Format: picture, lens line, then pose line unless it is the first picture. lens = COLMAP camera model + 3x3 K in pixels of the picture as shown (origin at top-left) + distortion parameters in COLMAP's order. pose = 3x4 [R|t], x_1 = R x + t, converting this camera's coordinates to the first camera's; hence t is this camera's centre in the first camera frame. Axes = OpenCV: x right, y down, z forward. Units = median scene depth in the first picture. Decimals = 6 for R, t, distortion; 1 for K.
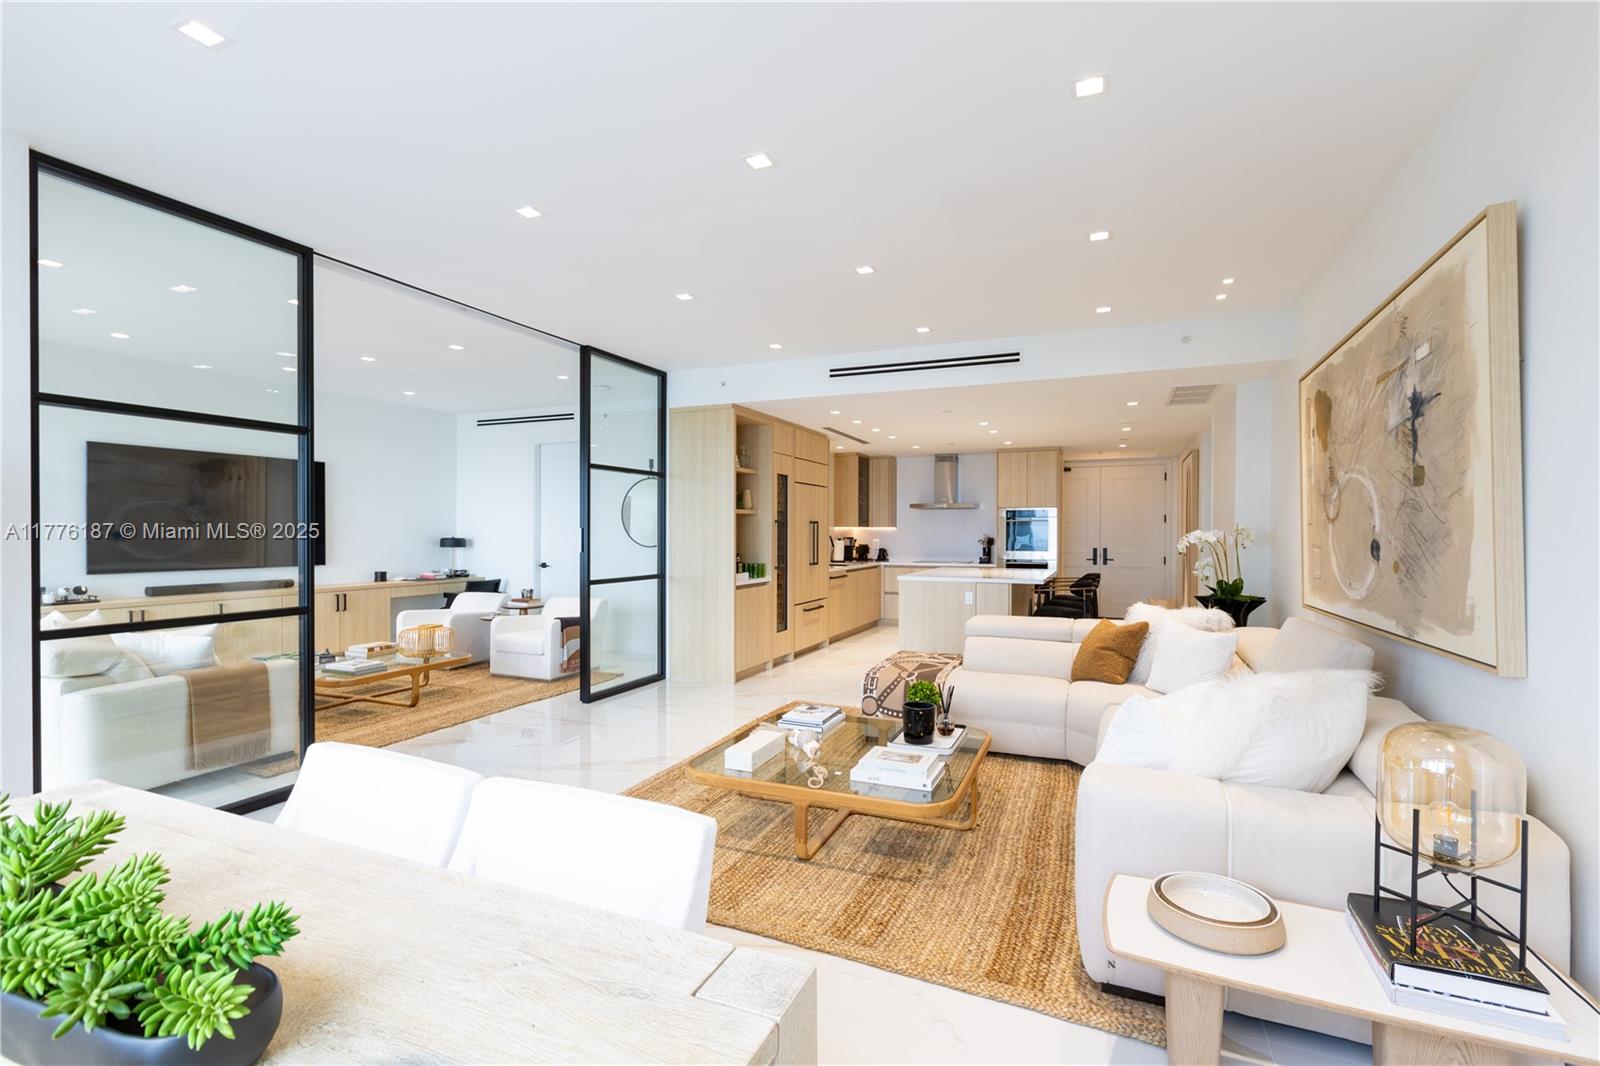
lens RADIAL K [[722.7, 0, 790.2], [0, 722.7, 541.1], [0, 0, 1]] dist [0.002402, -0.000637]
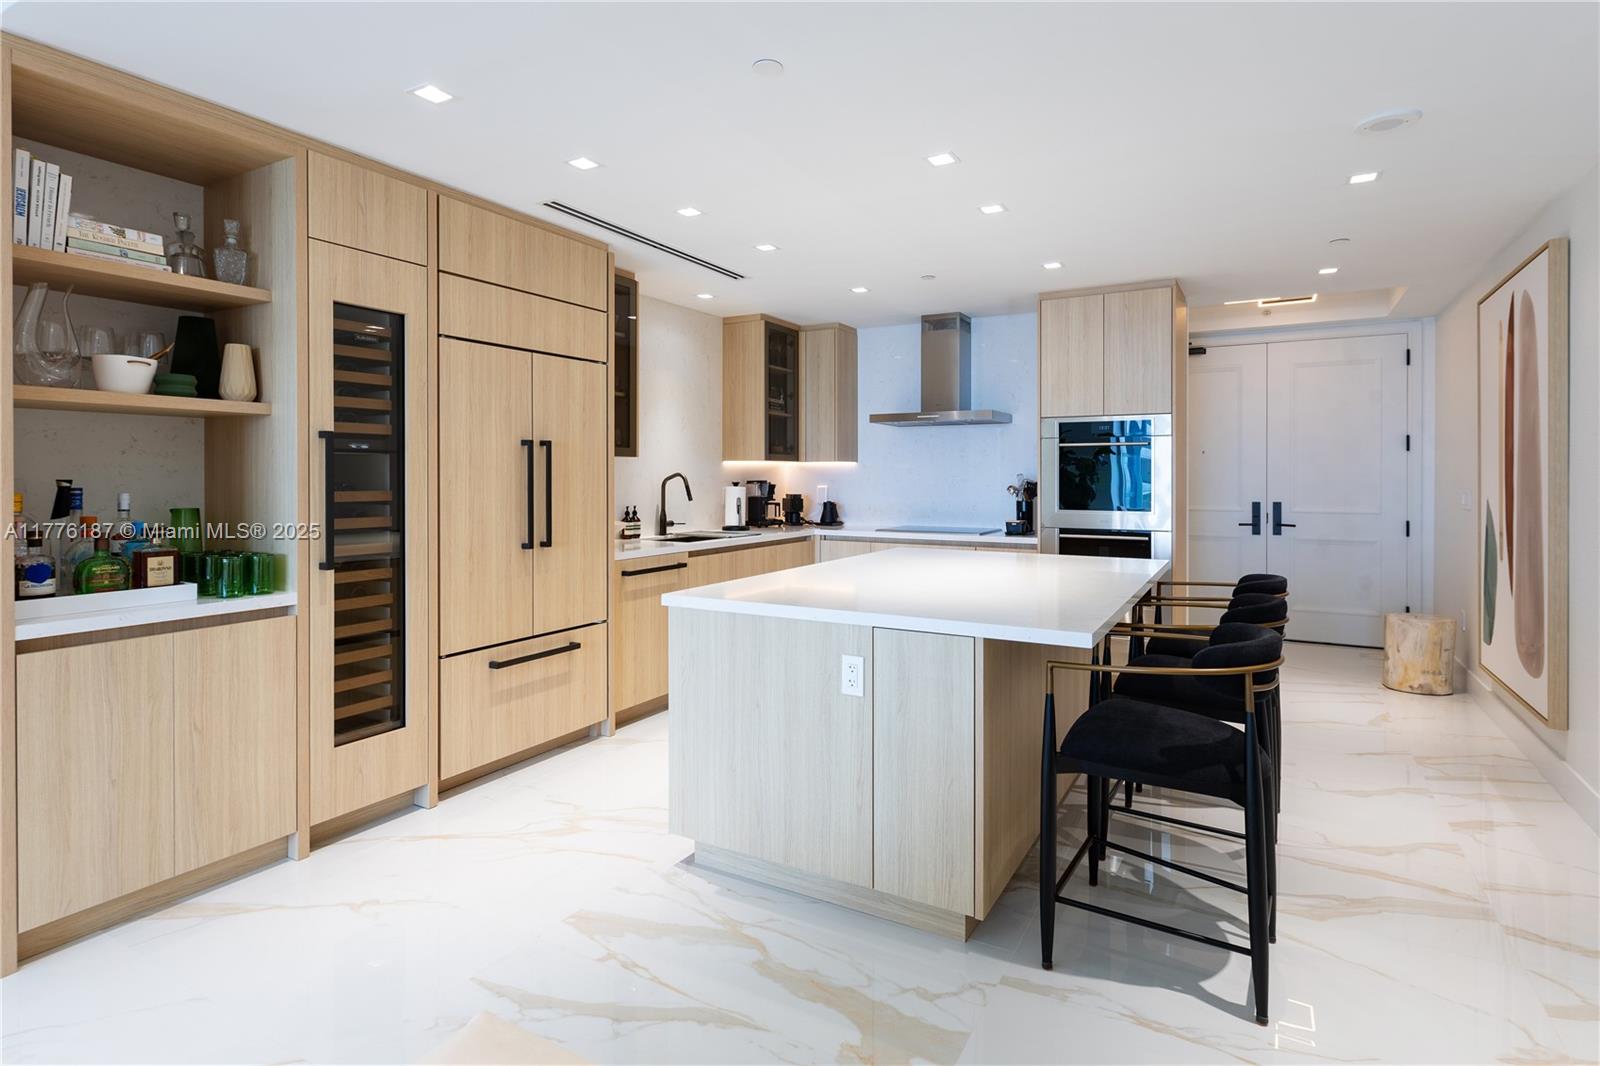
lens RADIAL K [[806.8, 0, 793.0], [0, 806.8, 478.5], [0, 0, 1]] dist [-0.000746, -0.000533]
pose [[0.994146, -0.000178, -0.108046, 0.307178], [-0.000820, 0.999957, -0.009188, -0.002806], [0.108044, 0.009223, 0.994103, 0.773205]]
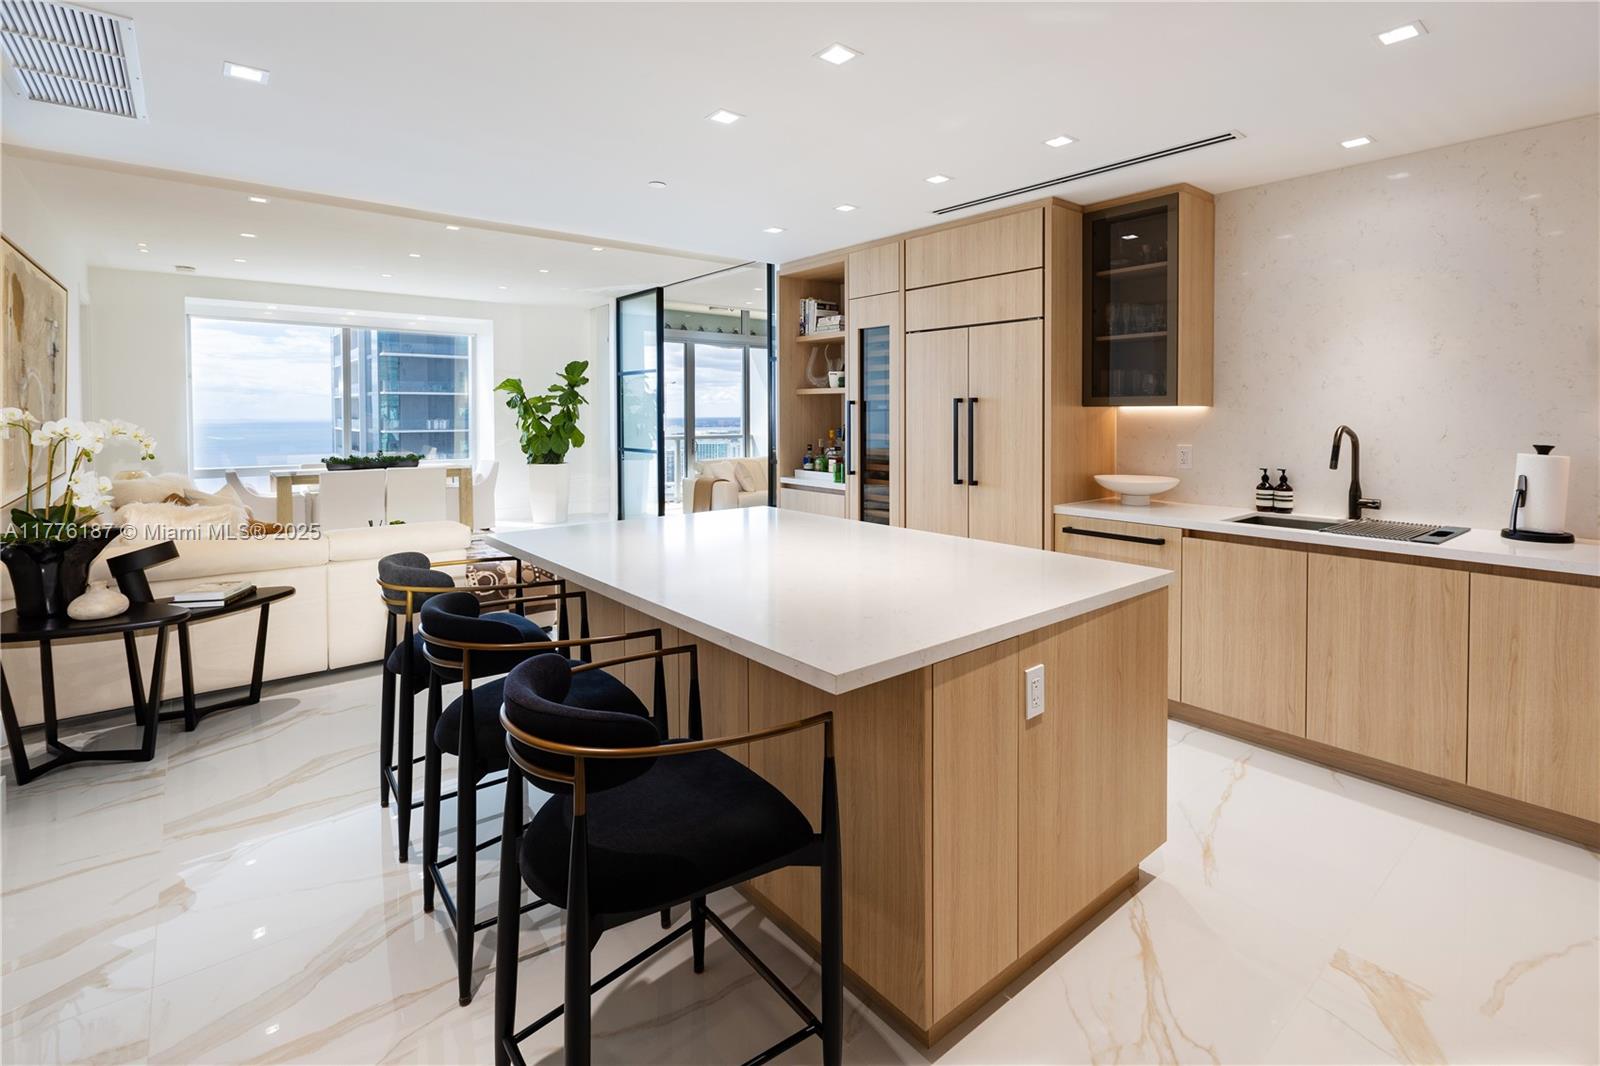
lens RADIAL K [[744.4, 0, 803.0], [0, 744.4, 430.7], [0, 0, 1]] dist [-0.000207, 0.000163]
pose [[-0.444428, 0.020659, -0.895576, 0.760061], [-0.010962, 0.999534, 0.028496, -0.025236], [0.895747, 0.022481, -0.443995, 1.564532]]
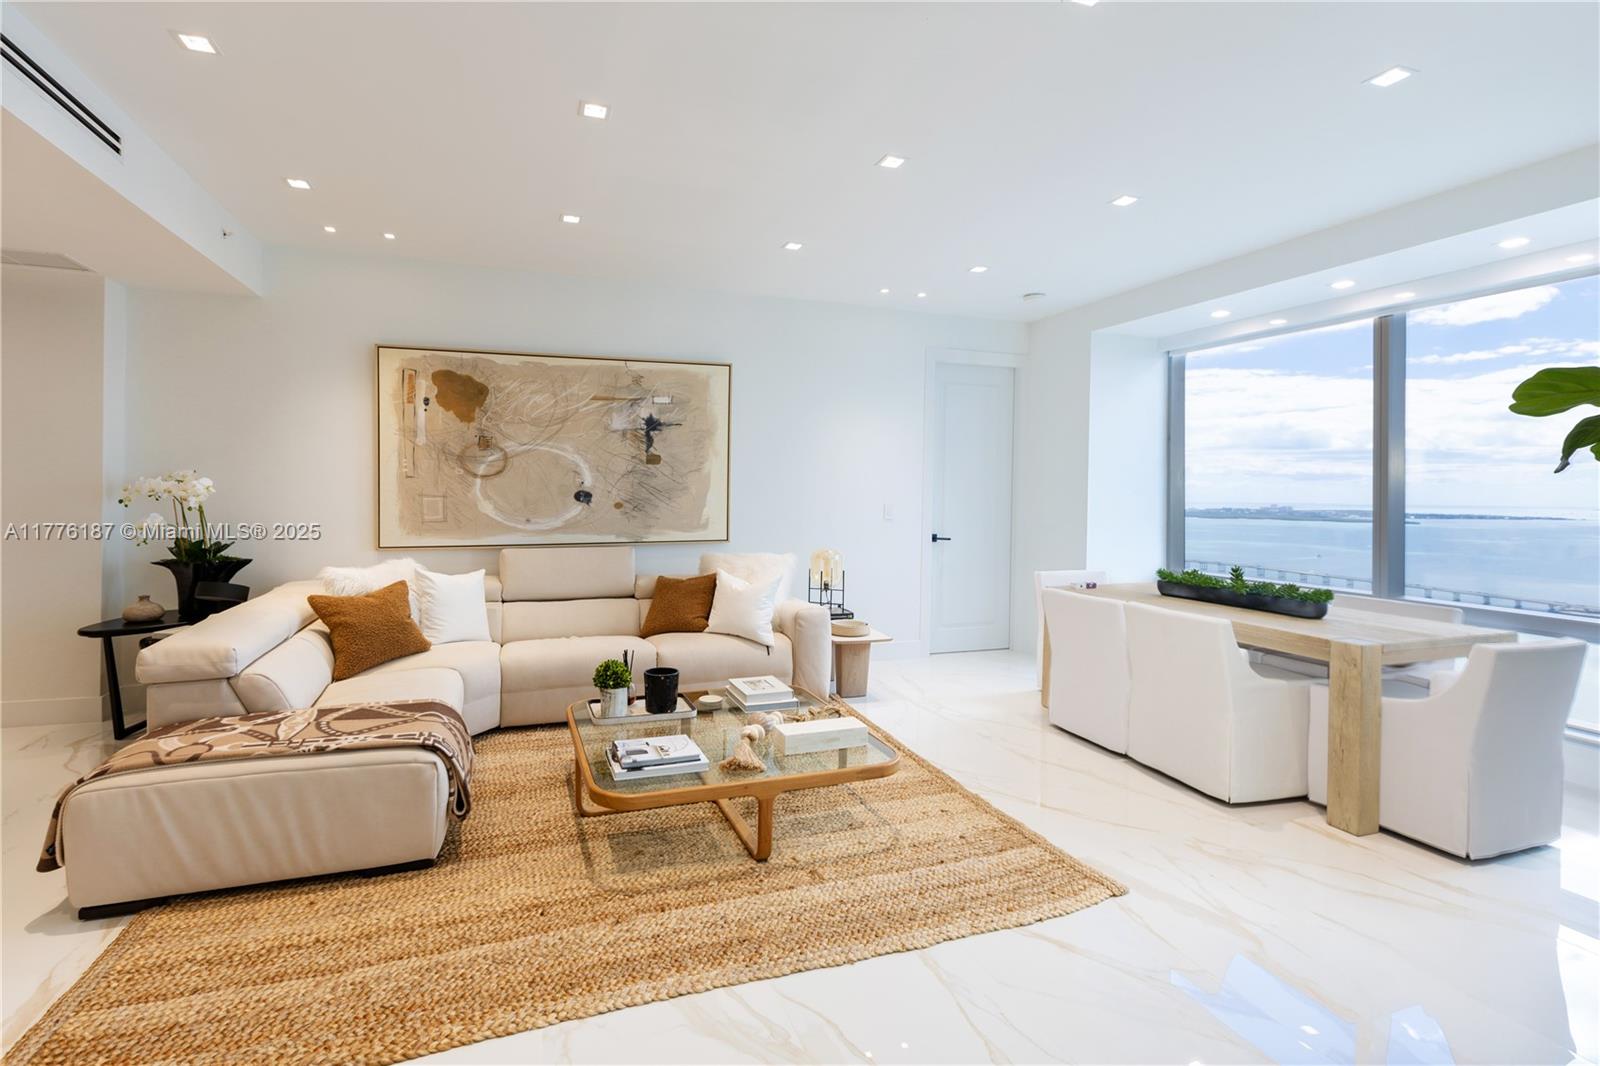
lens RADIAL K [[740.0, 0, 758.3], [0, 740.0, 491.9], [0, 0, 1]] dist [0.000120, 0.000039]
pose [[-0.683422, -0.012347, 0.729919, -0.368547], [-0.004929, 0.999912, 0.012299, -0.011410], [-0.730006, 0.004808, -0.683423, 0.961552]]
